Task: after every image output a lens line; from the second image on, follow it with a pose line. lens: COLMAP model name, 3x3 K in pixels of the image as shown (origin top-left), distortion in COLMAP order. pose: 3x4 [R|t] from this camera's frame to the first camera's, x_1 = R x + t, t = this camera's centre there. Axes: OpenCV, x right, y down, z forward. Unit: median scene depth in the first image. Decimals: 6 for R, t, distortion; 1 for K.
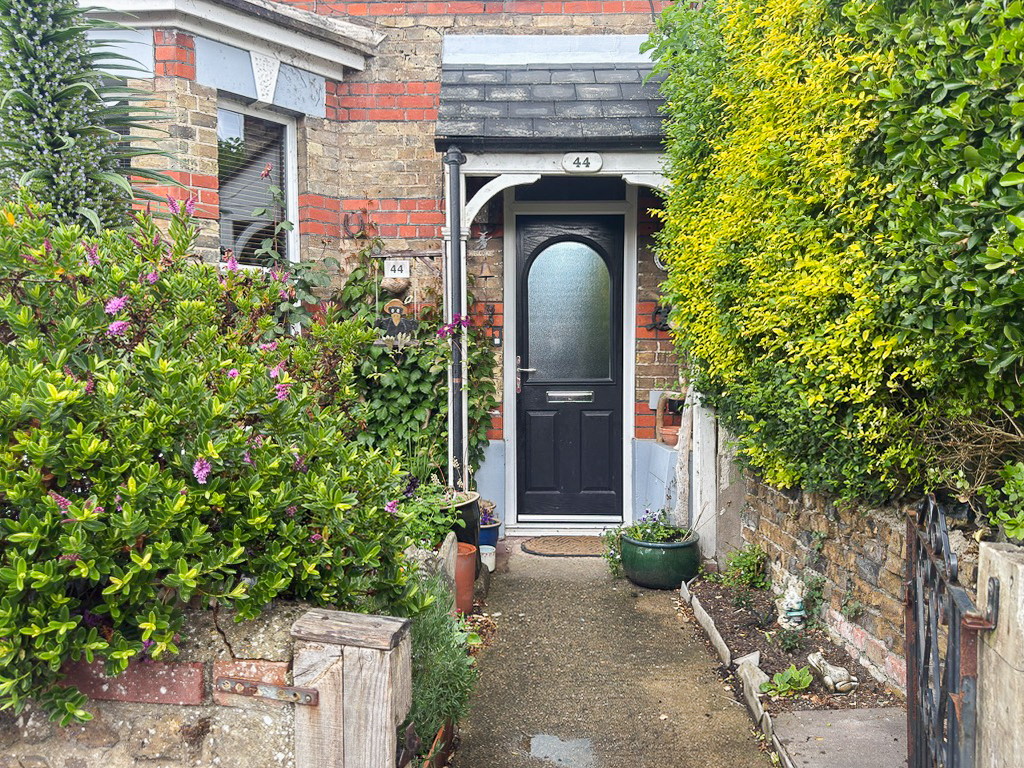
lens RADIAL K [[773.6, 0, 512.4], [0, 773.6, 388.8], [0, 0, 1]] dist [0.058857, -0.051565]
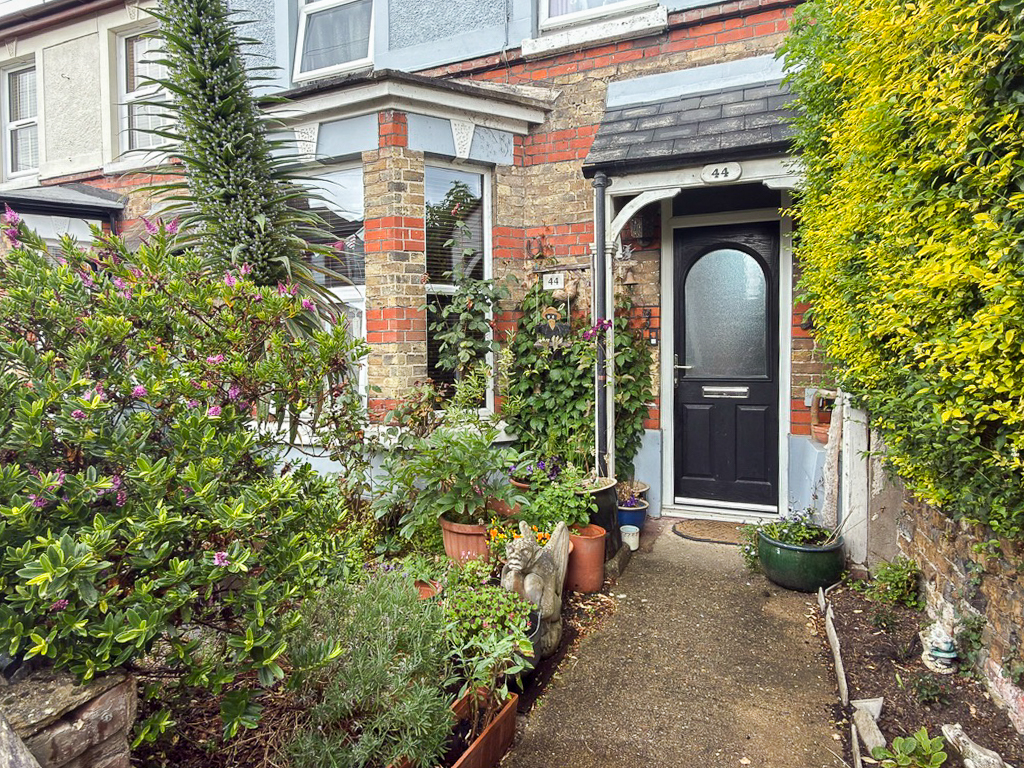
lens RADIAL K [[568.6, 0, 523.2], [0, 568.6, 366.7], [0, 0, 1]] dist [-0.011844, 0.010007]
pose [[0.930589, 0.006296, -0.366011, 0.124722], [-0.011265, 0.999871, -0.011444, -0.016235], [0.365892, 0.014773, 0.930540, 0.188965]]
